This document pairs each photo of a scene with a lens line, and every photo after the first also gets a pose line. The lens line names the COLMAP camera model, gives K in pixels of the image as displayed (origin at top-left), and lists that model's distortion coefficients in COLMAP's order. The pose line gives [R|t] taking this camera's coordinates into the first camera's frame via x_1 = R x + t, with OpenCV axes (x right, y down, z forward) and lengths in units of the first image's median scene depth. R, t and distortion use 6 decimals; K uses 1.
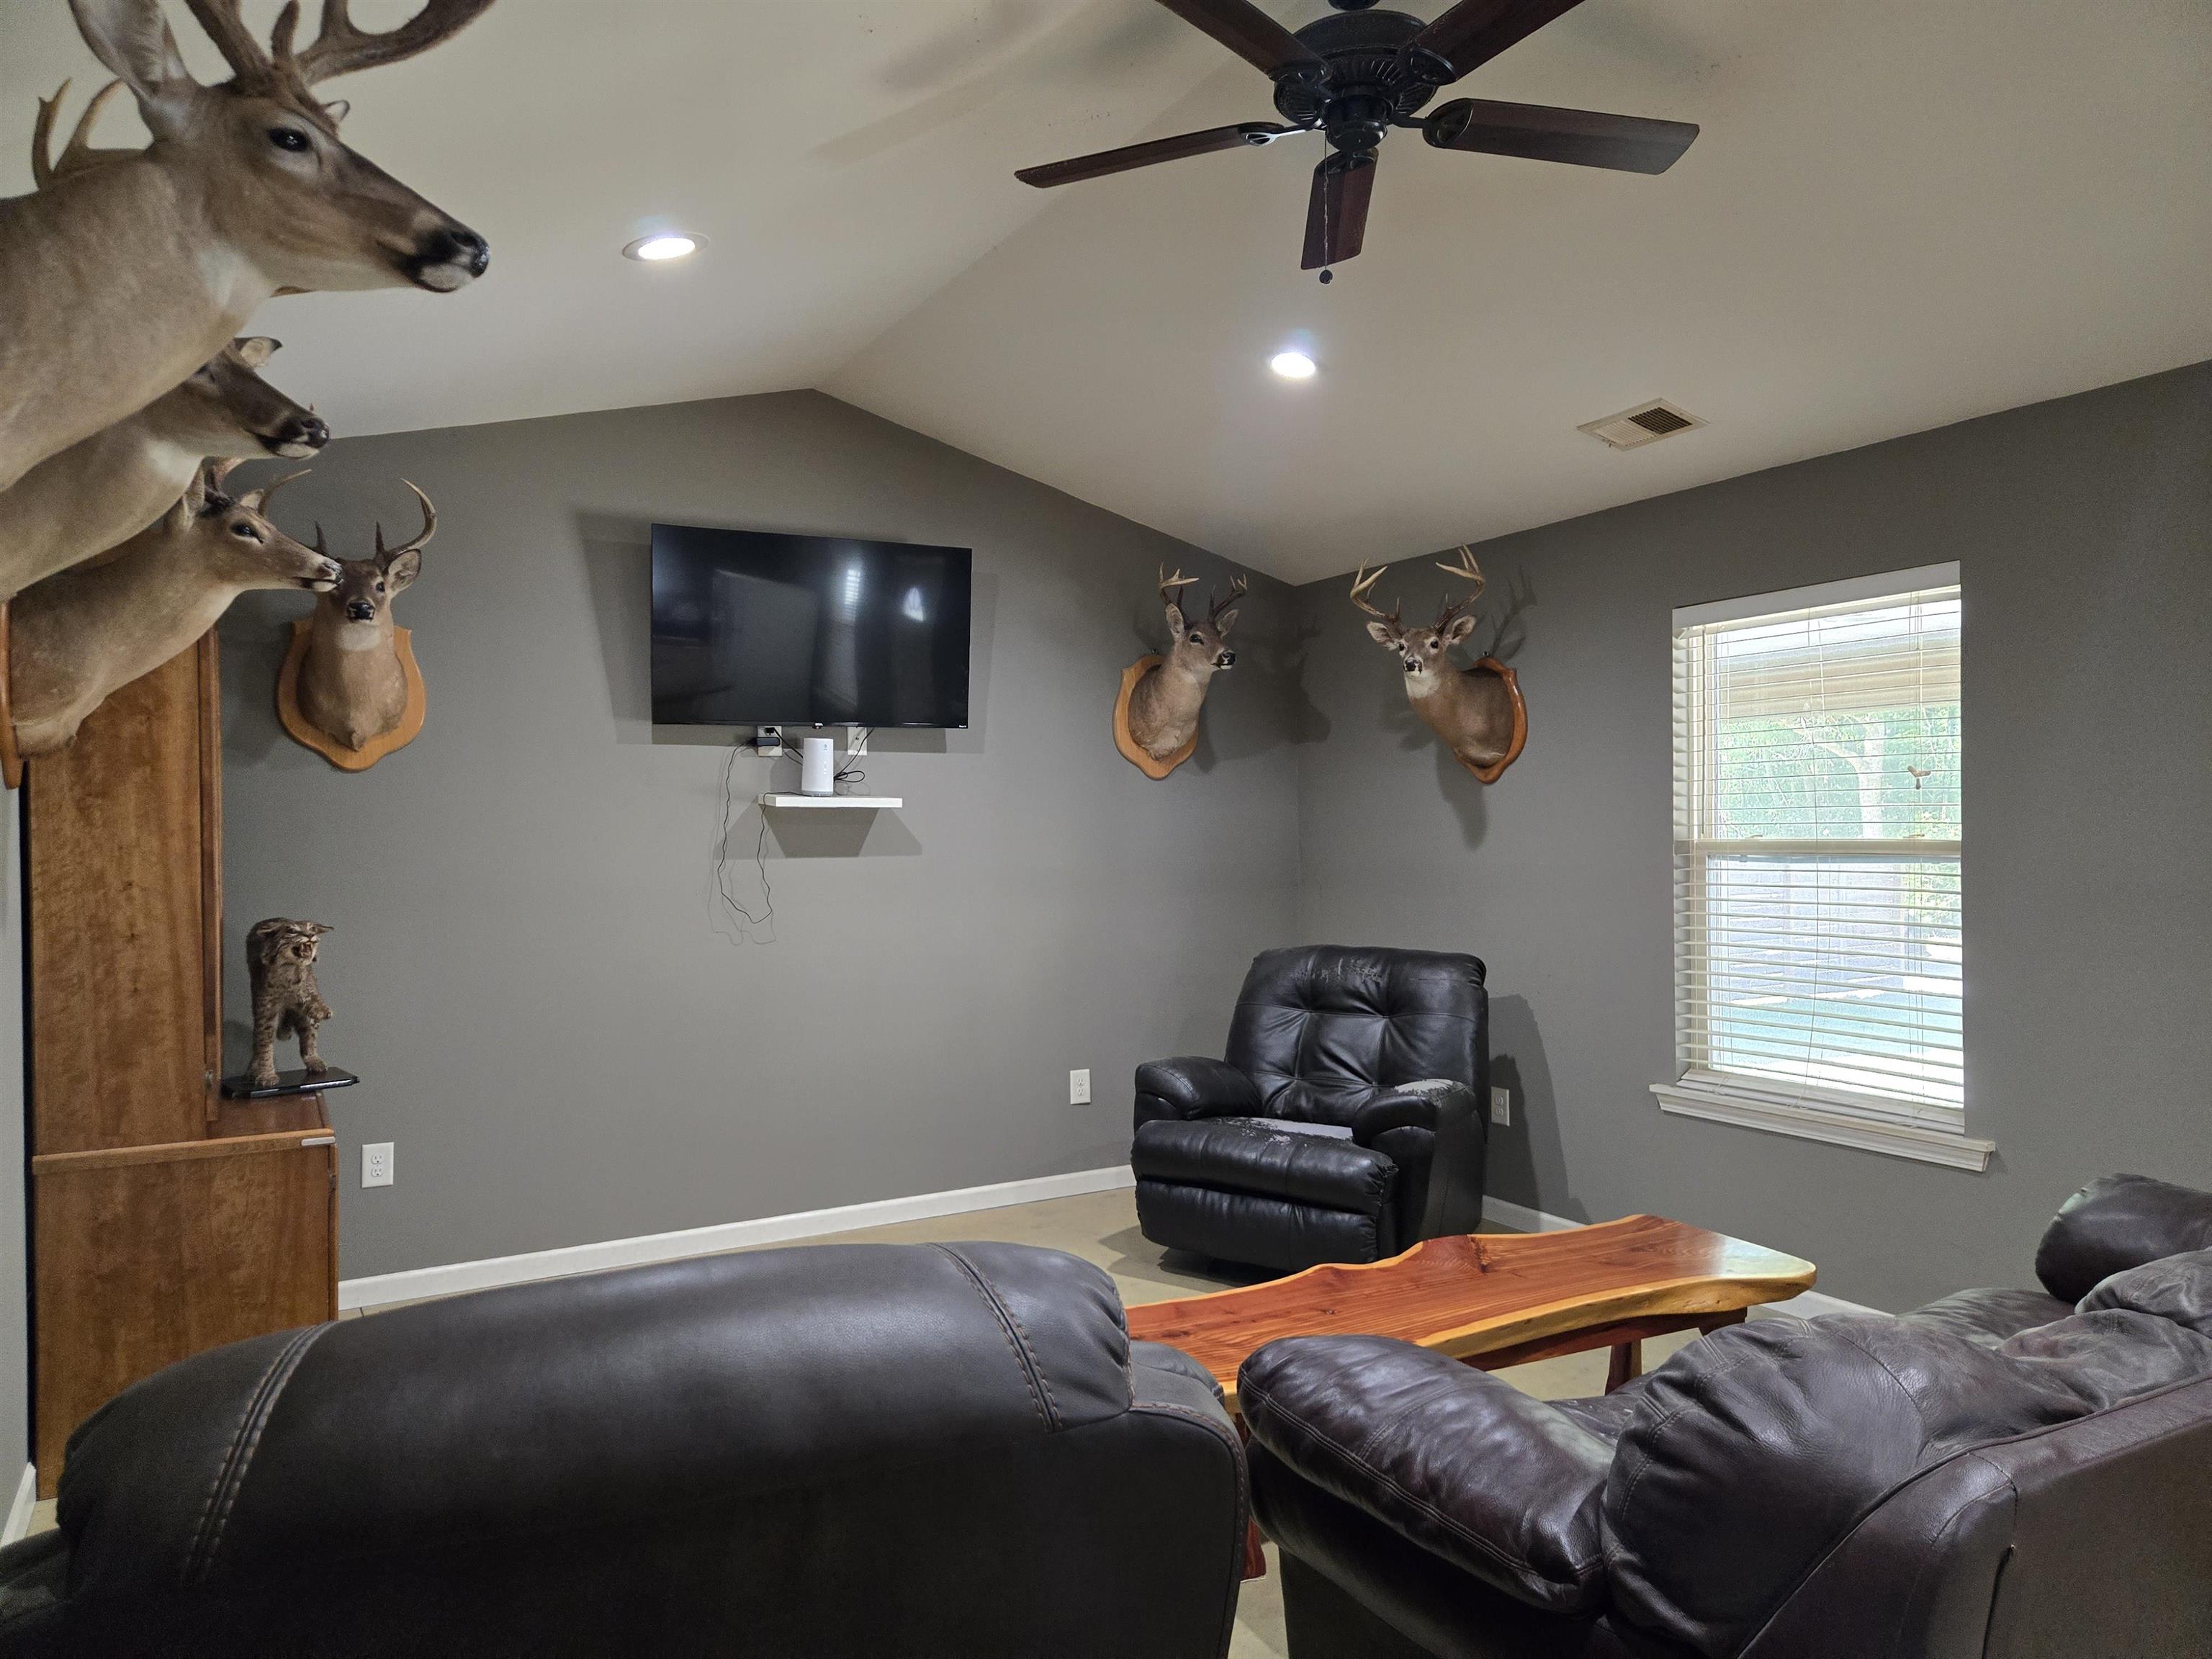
lens RADIAL K [[1479.3, 0, 1109.5], [0, 1479.3, 836.8], [0, 0, 1]] dist [0.076732, -0.052847]
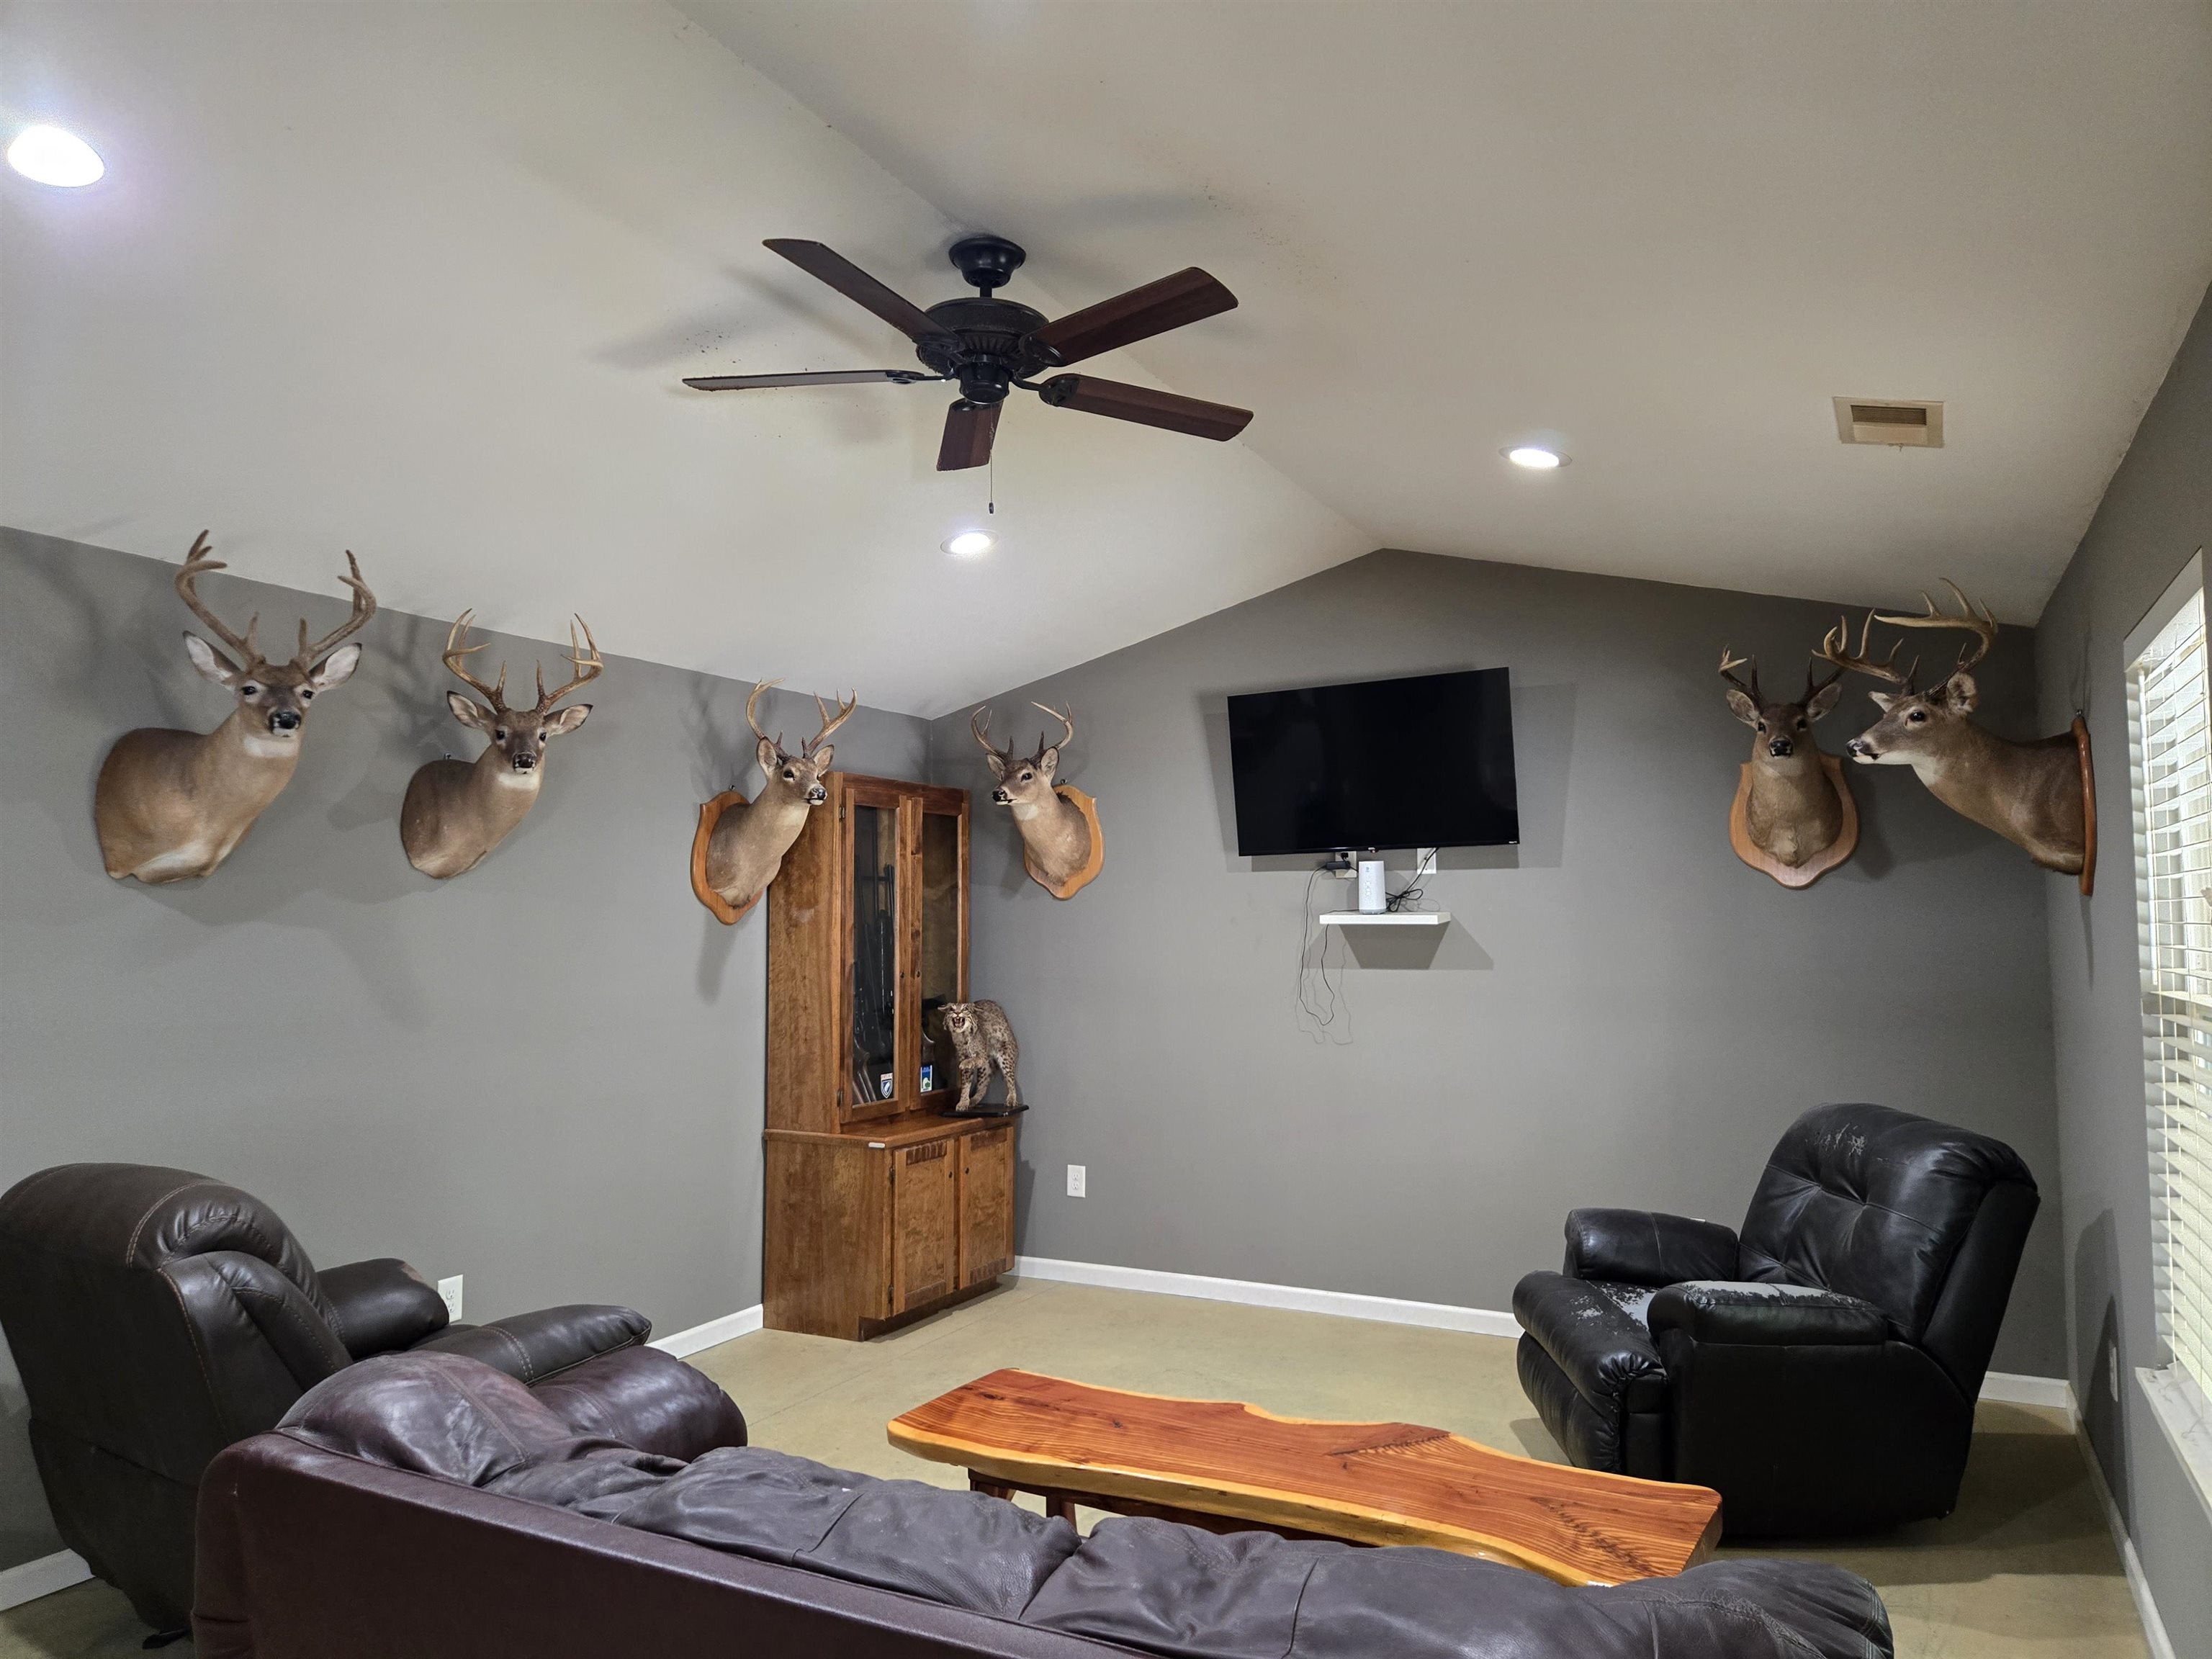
lens RADIAL K [[1479.3, 0, 1110.0], [0, 1479.3, 821.1], [0, 0, 1]] dist [0.076732, -0.052847]
pose [[0.540227, -0.051273, -0.839956, 0.671927], [-0.002060, 0.998059, -0.062248, -0.028965], [0.841517, 0.035358, 0.539073, 0.254850]]
